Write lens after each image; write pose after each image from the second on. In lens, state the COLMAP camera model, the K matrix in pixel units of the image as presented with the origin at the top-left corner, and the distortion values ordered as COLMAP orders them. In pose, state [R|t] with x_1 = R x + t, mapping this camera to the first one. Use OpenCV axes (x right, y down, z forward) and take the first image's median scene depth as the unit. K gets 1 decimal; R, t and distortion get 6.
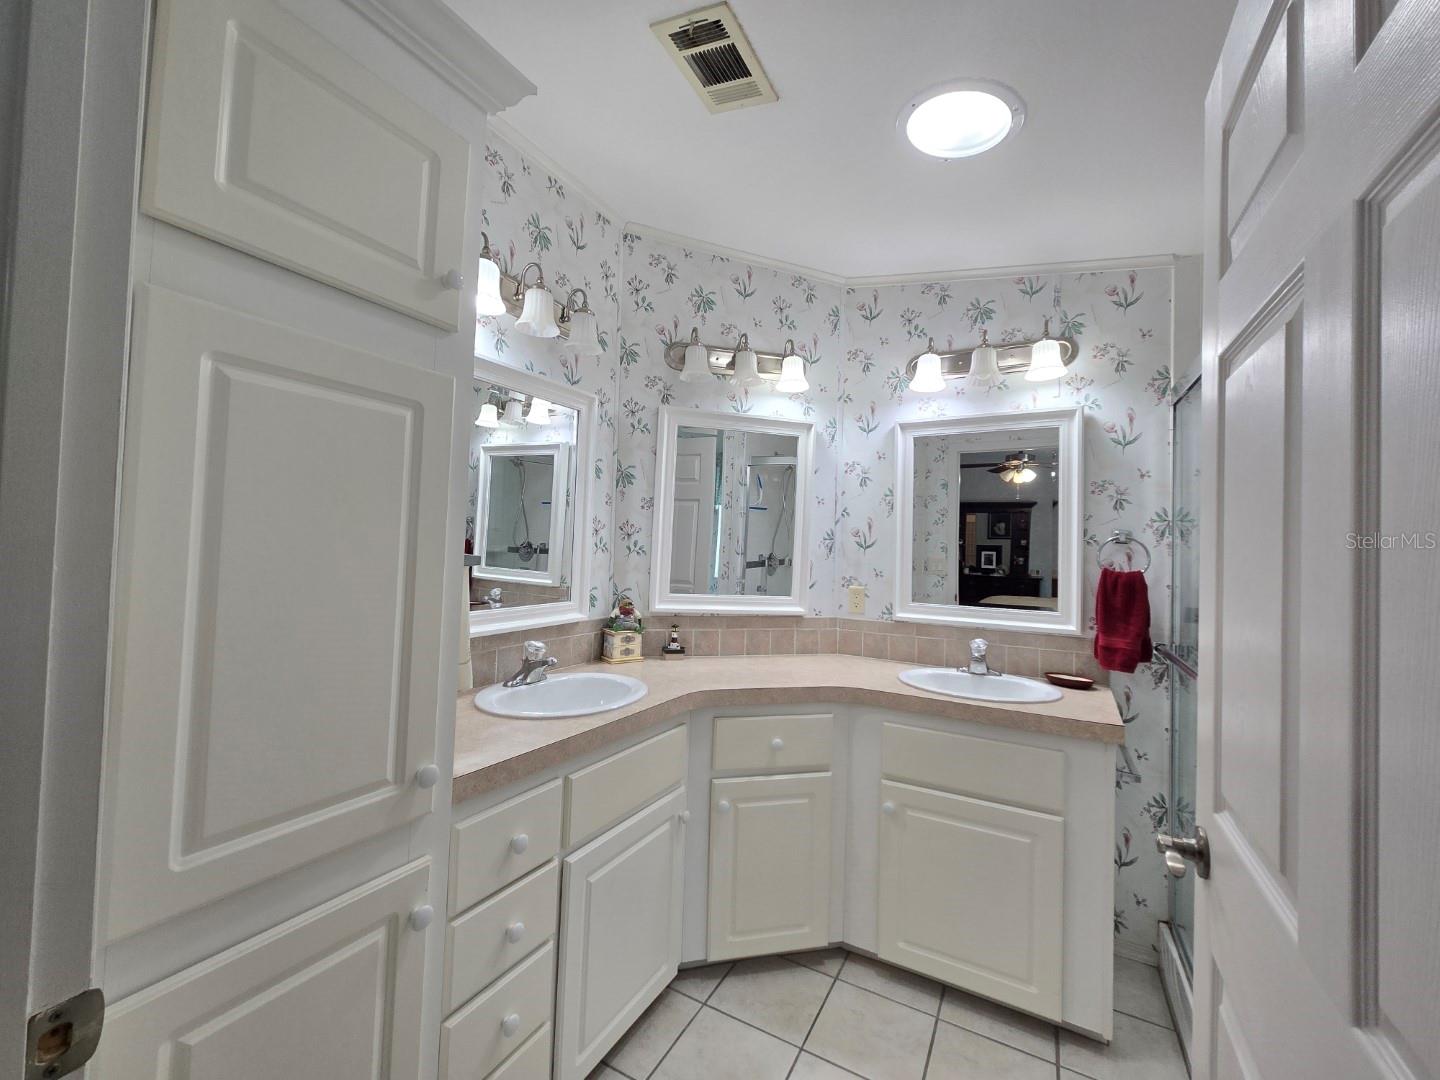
lens RADIAL K [[590.2, 0, 725.3], [0, 590.2, 530.5], [0, 0, 1]] dist [-0.000246, 0.000730]
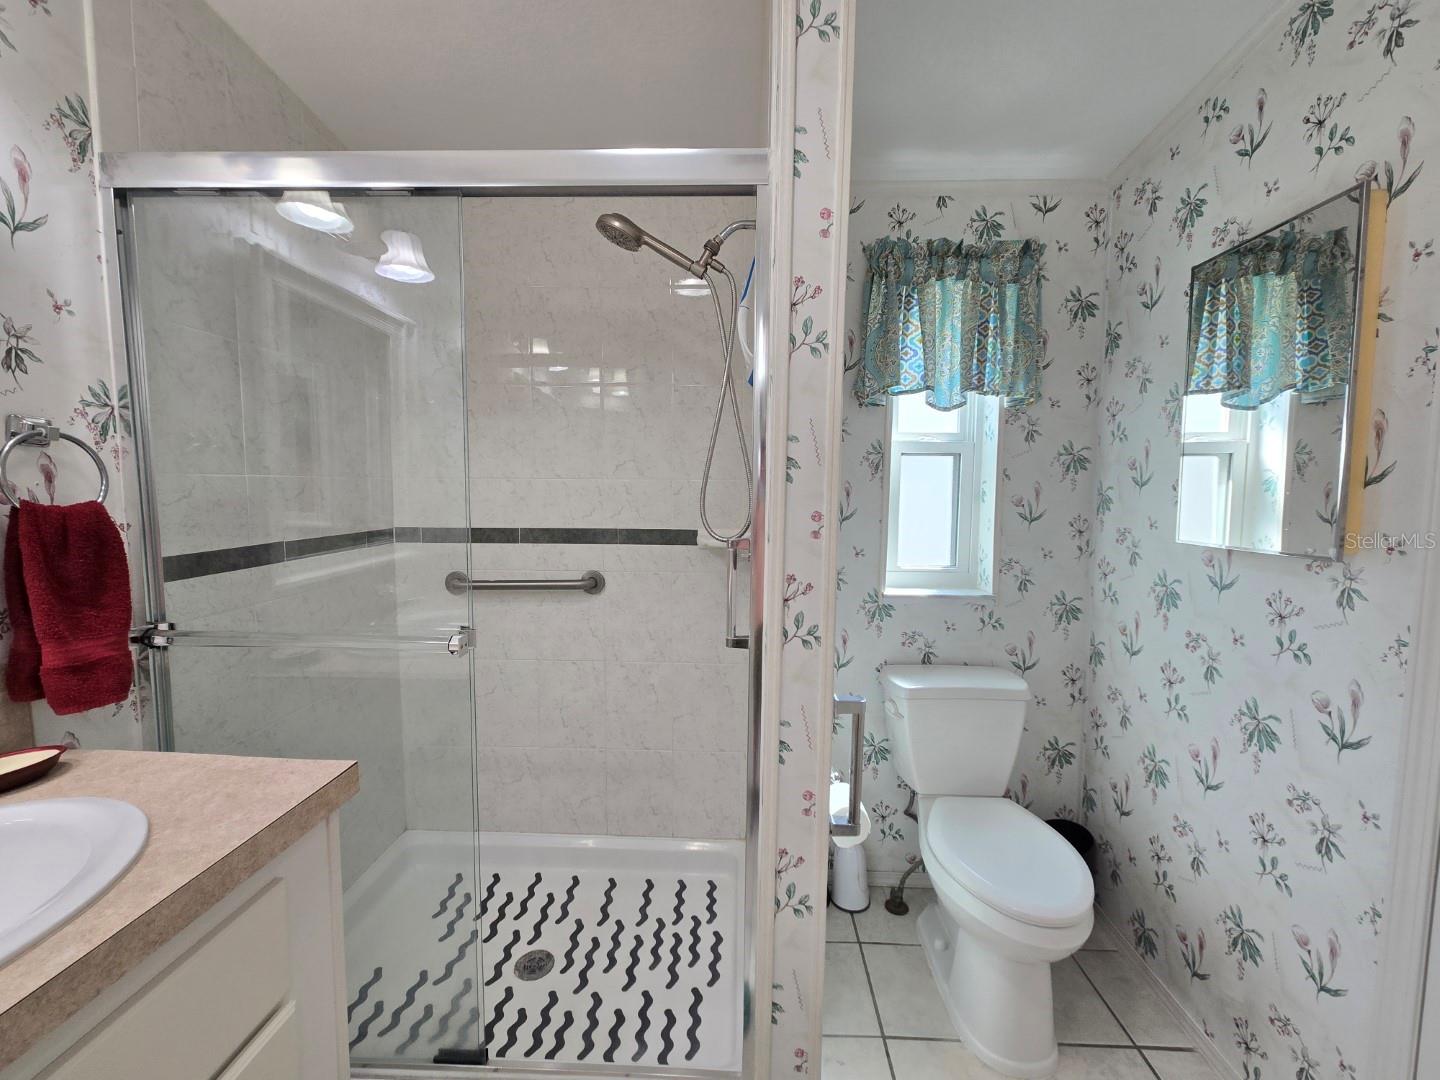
lens RADIAL K [[590.2, 0, 725.3], [0, 590.2, 530.5], [0, 0, 1]] dist [-0.000246, 0.000730]
pose [[-0.445891, -0.101418, 0.889323, 0.002371], [-0.041827, 0.994836, 0.092479, 0.021714], [-0.894109, 0.004038, -0.447830, 0.682417]]
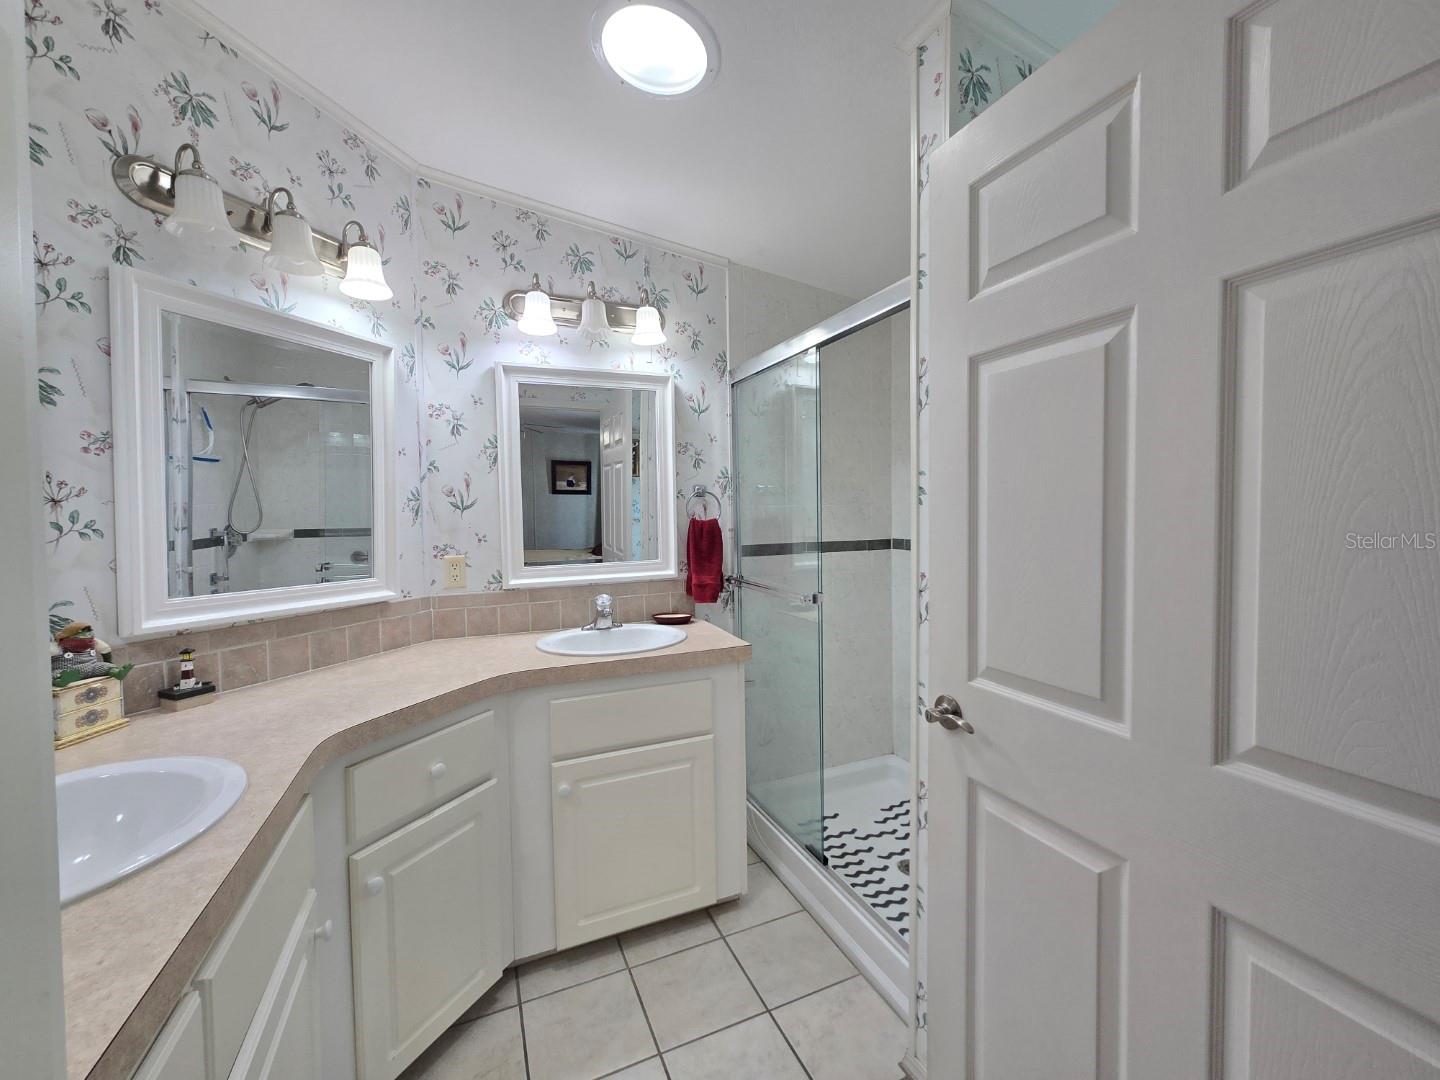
lens RADIAL K [[590.2, 0, 725.3], [0, 590.2, 530.5], [0, 0, 1]] dist [-0.000246, 0.000730]
pose [[0.613263, -0.066986, 0.787033, -0.226250], [0.011573, 0.997053, 0.075844, 0.000299], [-0.789794, -0.037404, 0.612231, 0.217340]]
